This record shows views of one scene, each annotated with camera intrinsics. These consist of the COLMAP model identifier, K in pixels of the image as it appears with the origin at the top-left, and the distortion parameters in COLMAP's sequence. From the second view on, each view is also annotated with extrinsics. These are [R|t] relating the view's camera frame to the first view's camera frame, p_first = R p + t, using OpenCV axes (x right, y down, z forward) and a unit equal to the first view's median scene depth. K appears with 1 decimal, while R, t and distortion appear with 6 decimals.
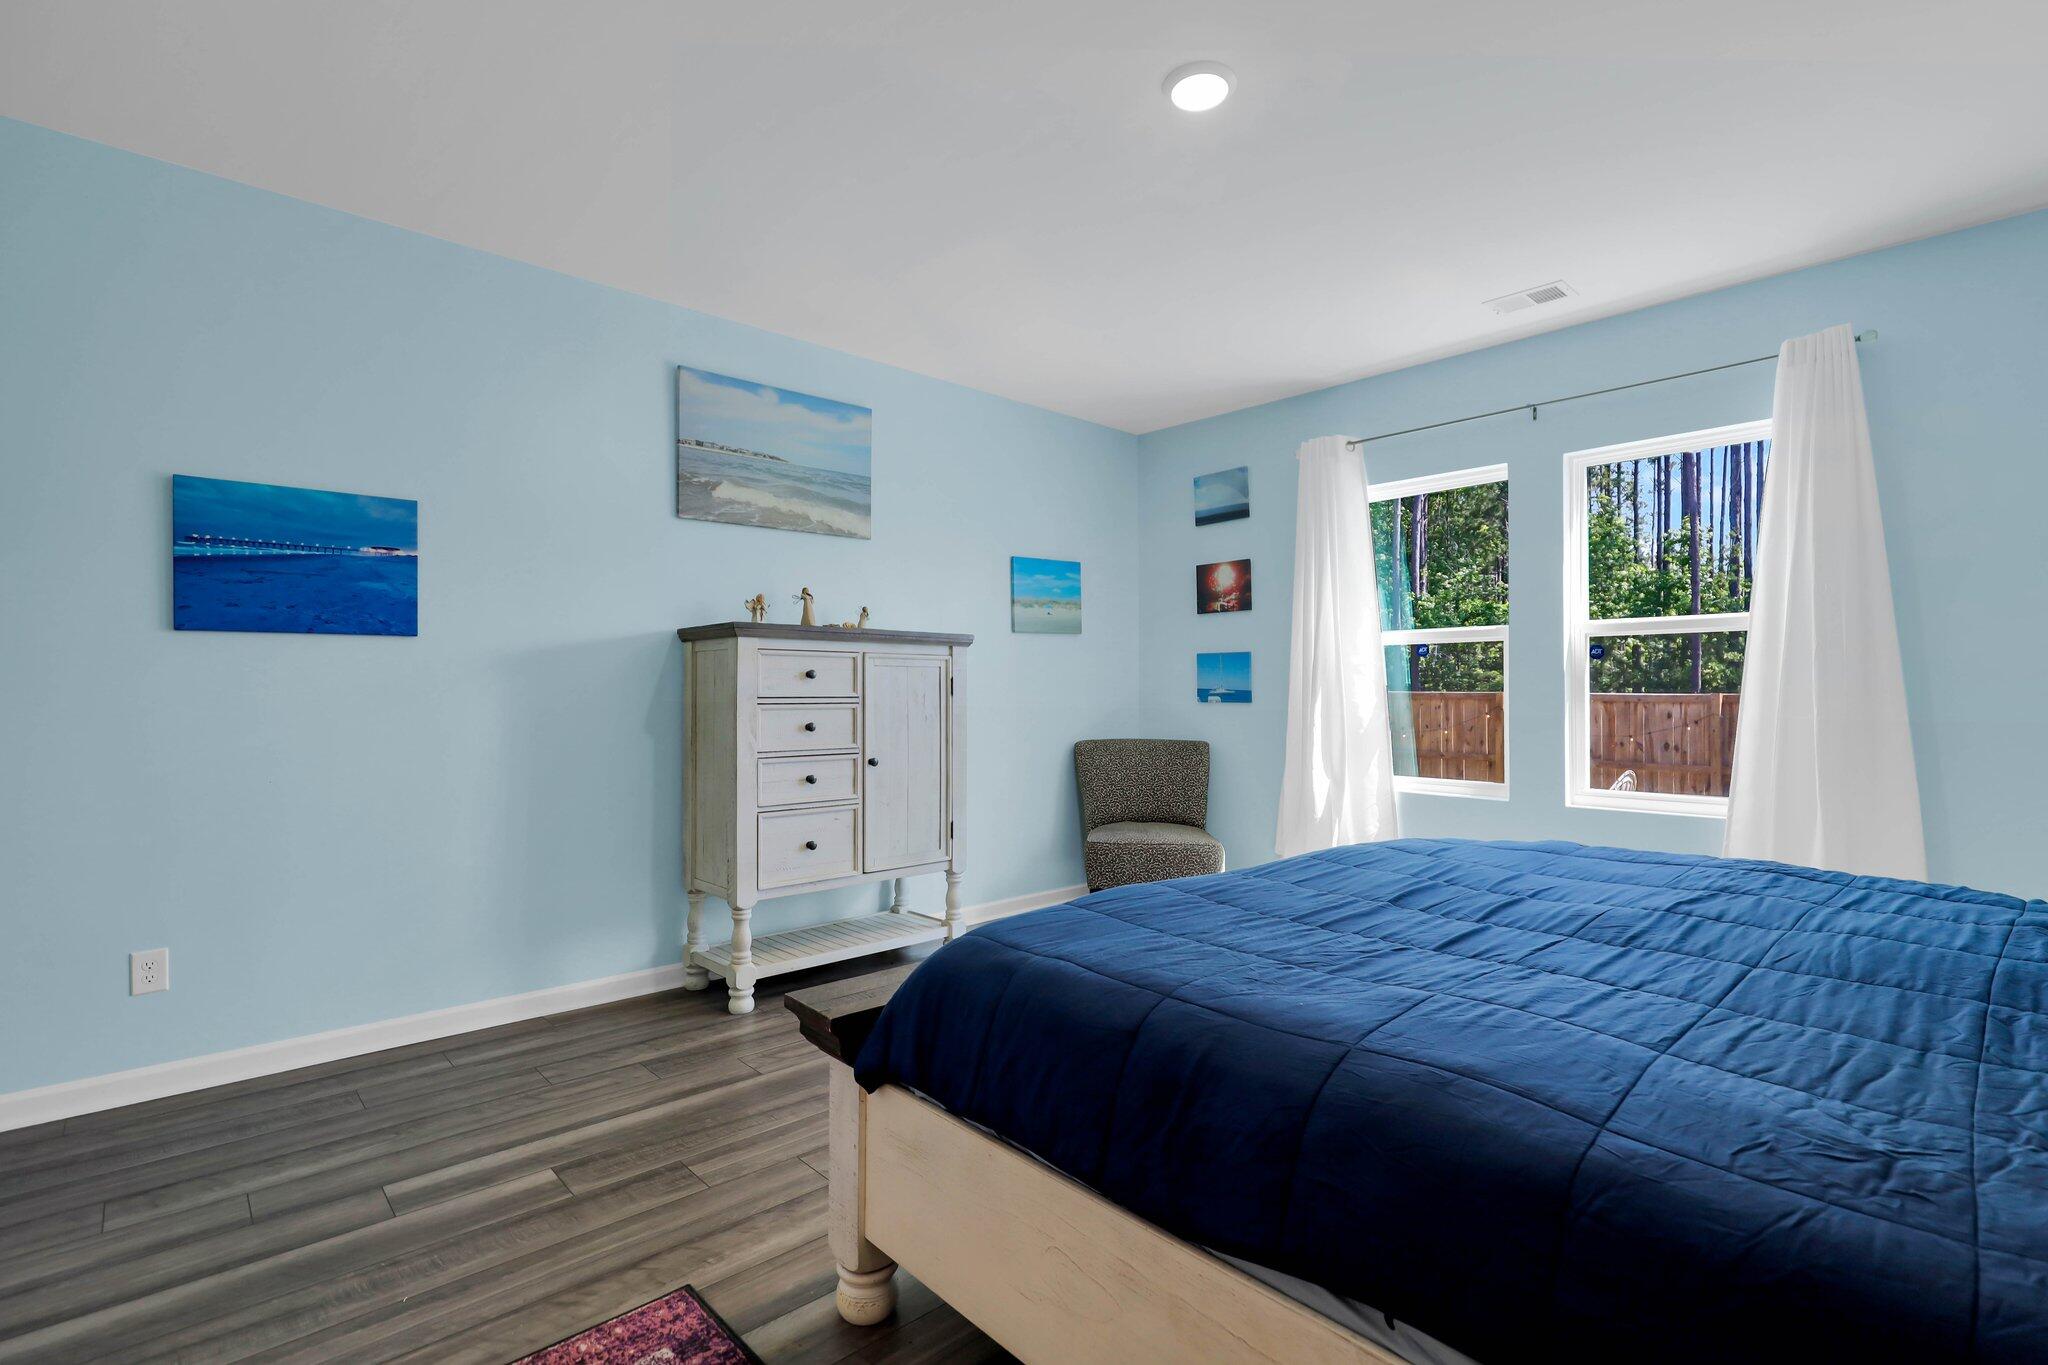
lens RADIAL K [[927.2, 0, 1022.5], [0, 927.2, 687.2], [0, 0, 1]] dist [-0.002389, -0.000221]
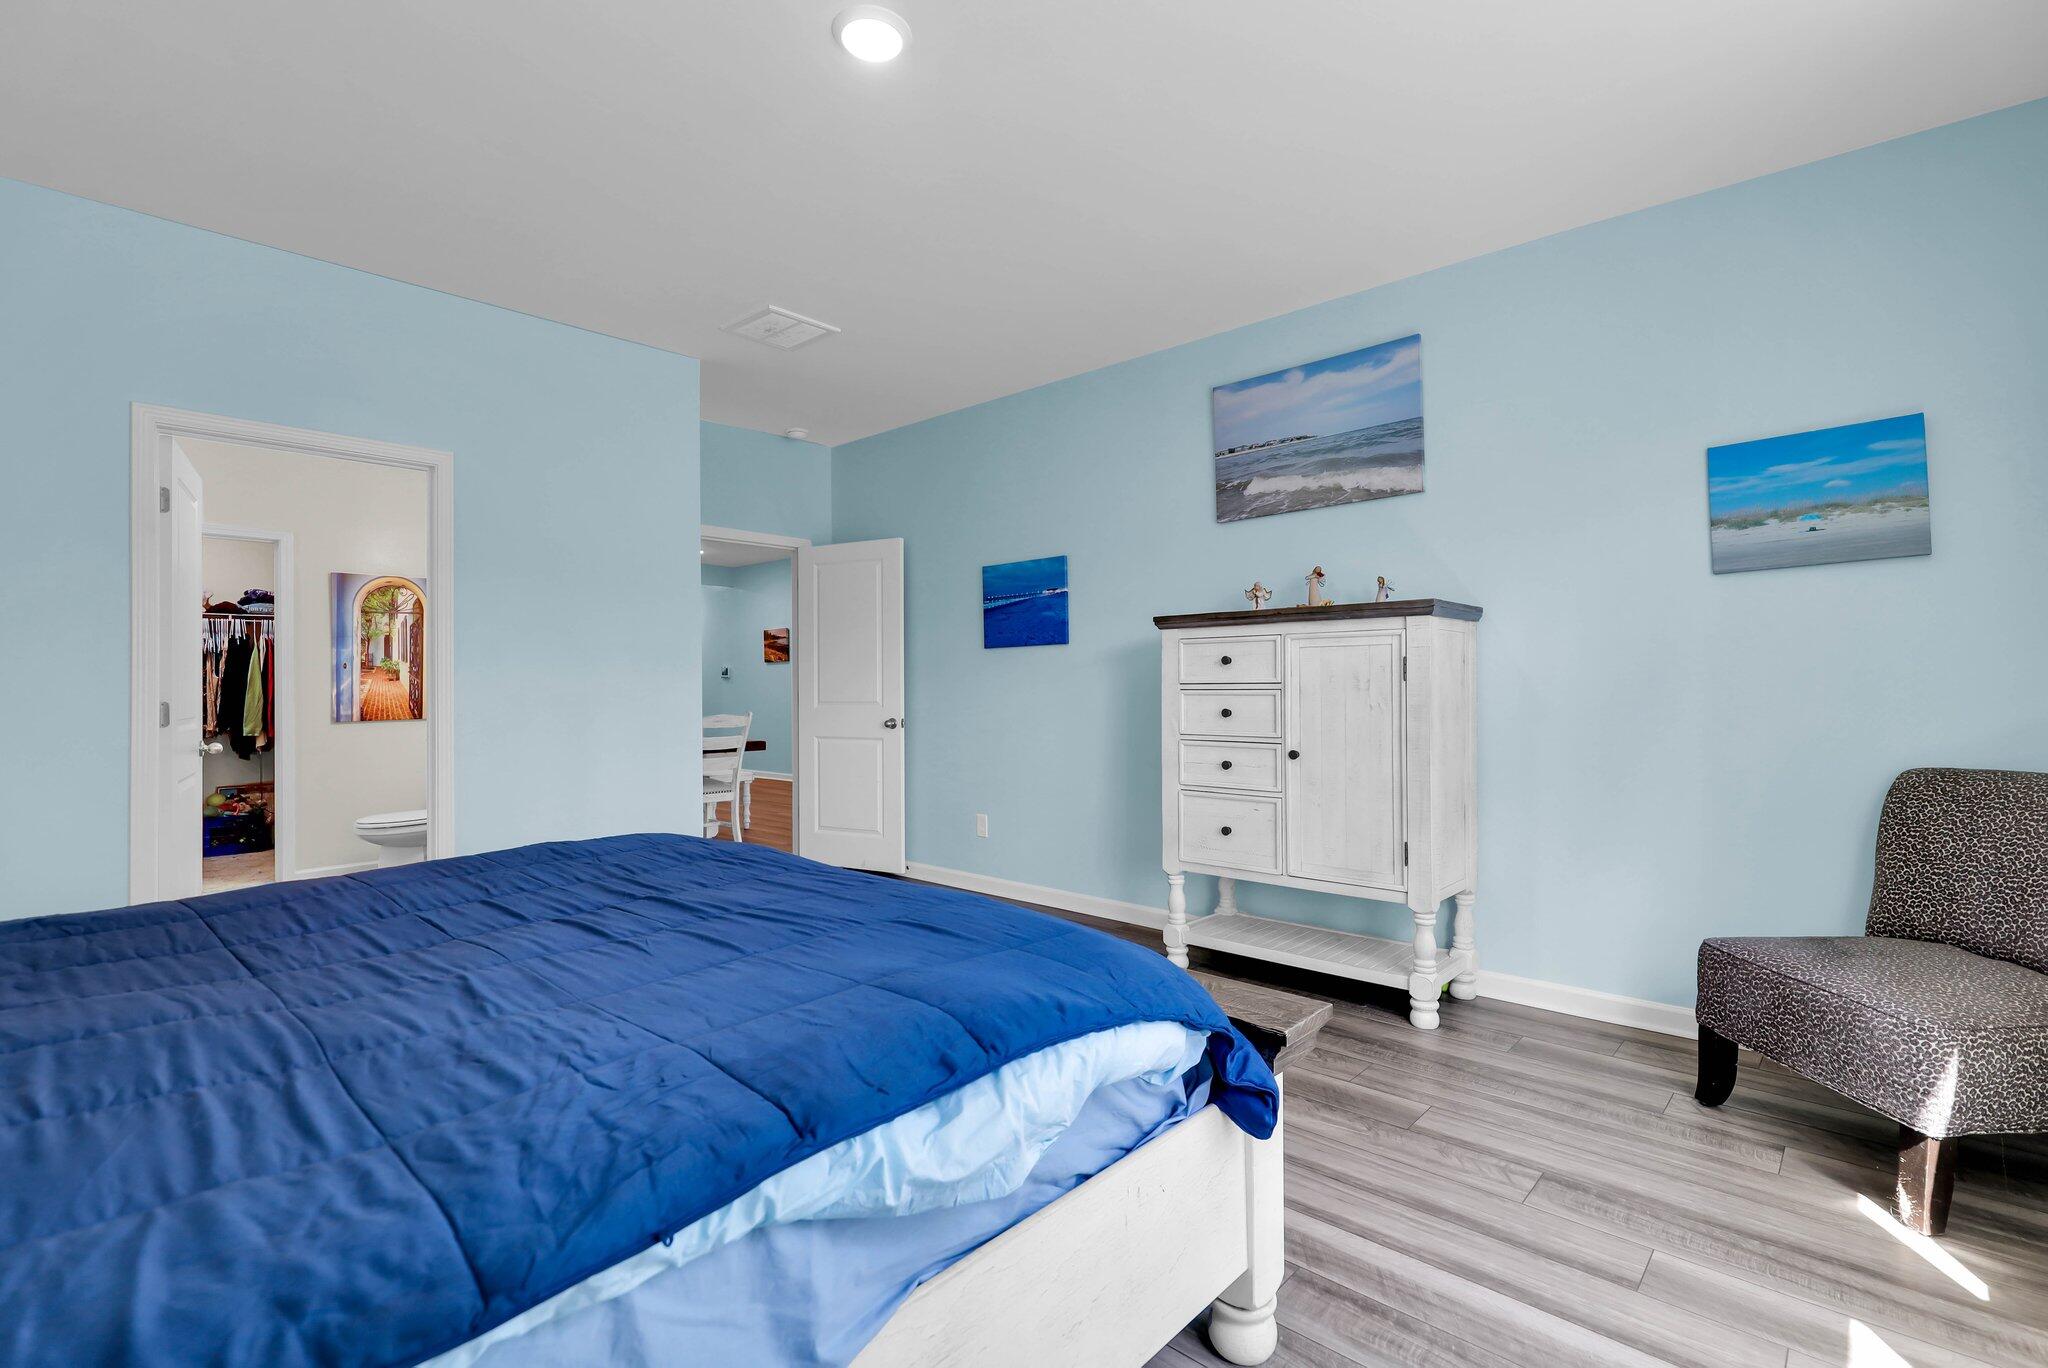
lens RADIAL K [[947.1, 0, 1038.8], [0, 947.1, 676.0], [0, 0, 1]] dist [0.003631, 0.000527]
pose [[0.097906, -0.012131, -0.995122, 0.708137], [0.010073, 0.999887, -0.011198, 0.011577], [0.995145, -0.008927, 0.098017, 0.638988]]
